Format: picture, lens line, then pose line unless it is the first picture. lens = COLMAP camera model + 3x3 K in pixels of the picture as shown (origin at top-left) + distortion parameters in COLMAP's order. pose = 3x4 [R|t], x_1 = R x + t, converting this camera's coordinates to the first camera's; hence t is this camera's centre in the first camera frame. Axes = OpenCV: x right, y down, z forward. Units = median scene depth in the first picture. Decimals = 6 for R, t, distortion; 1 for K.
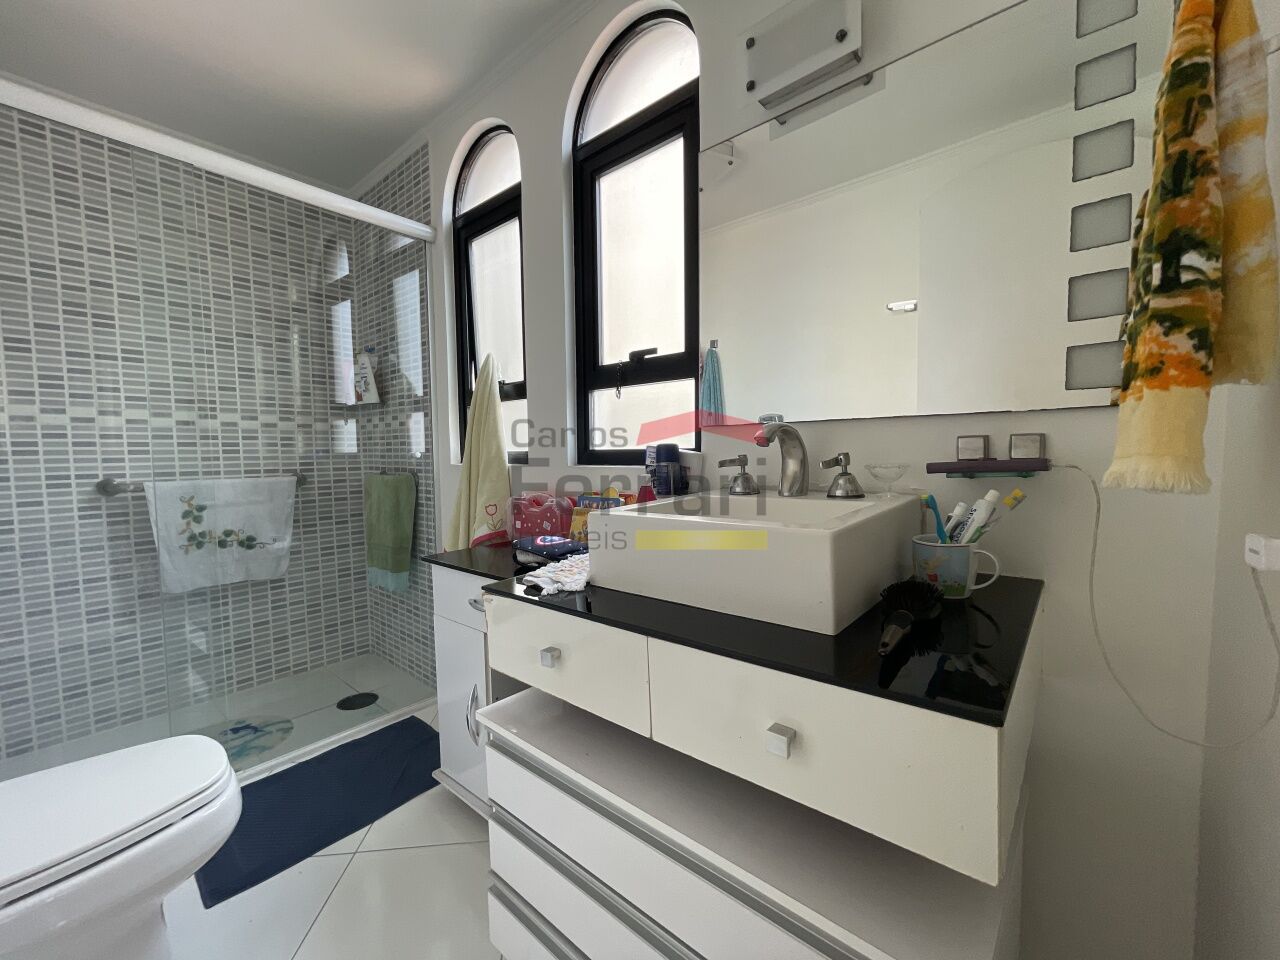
lens RADIAL K [[514.1, 0, 639.1], [0, 514.1, 481.4], [0, 0, 1]] dist [0.000440, -0.000407]
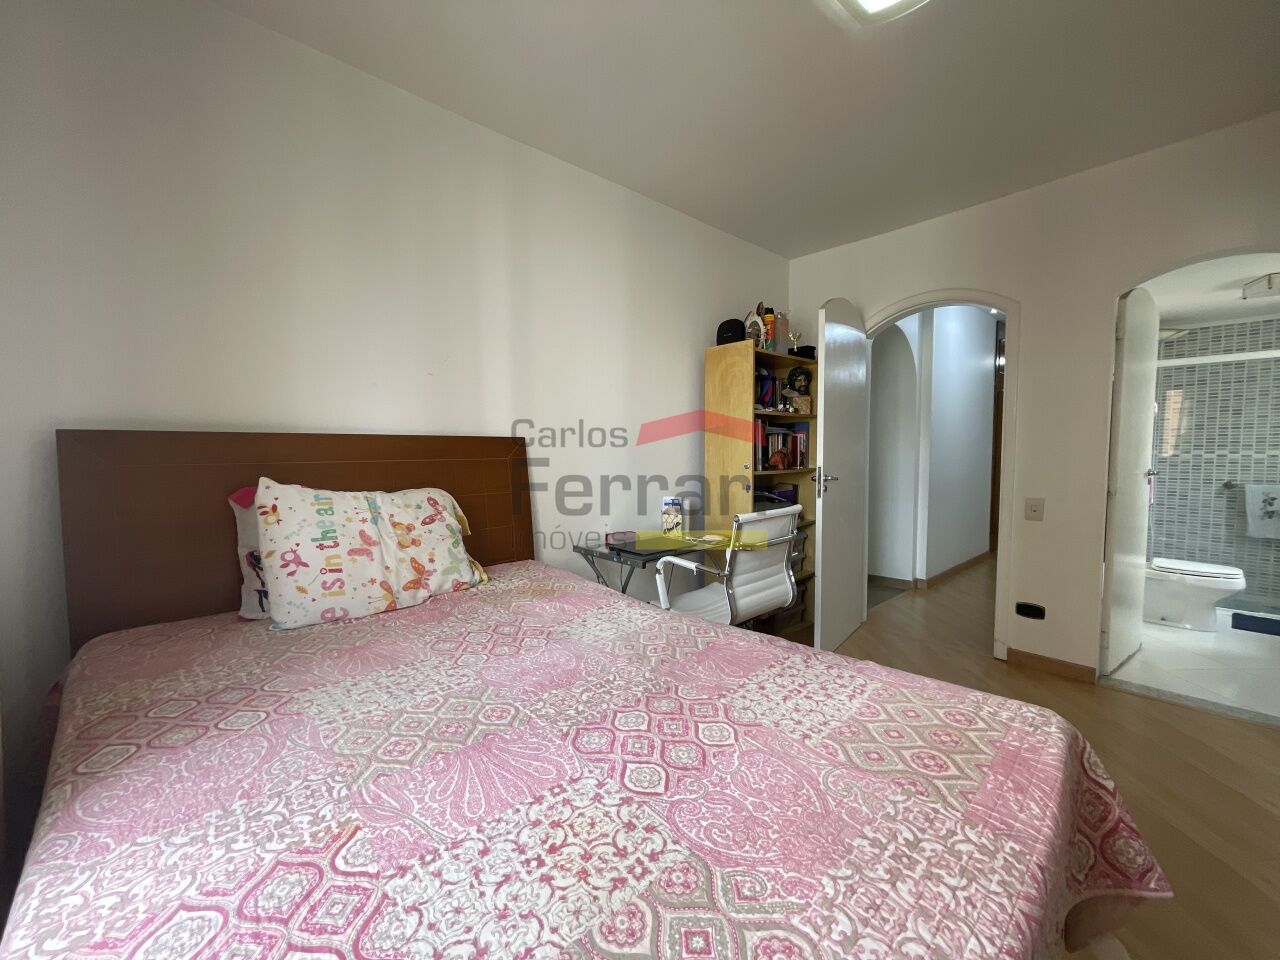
lens RADIAL K [[514.1, 0, 639.9], [0, 514.1, 484.8], [0, 0, 1]] dist [0.000440, -0.000407]
pose [[-0.158151, 0.079069, -0.984244, 1.528729], [-0.044627, 0.995198, 0.087119, -0.068335], [0.986406, 0.057702, -0.153863, -1.152814]]
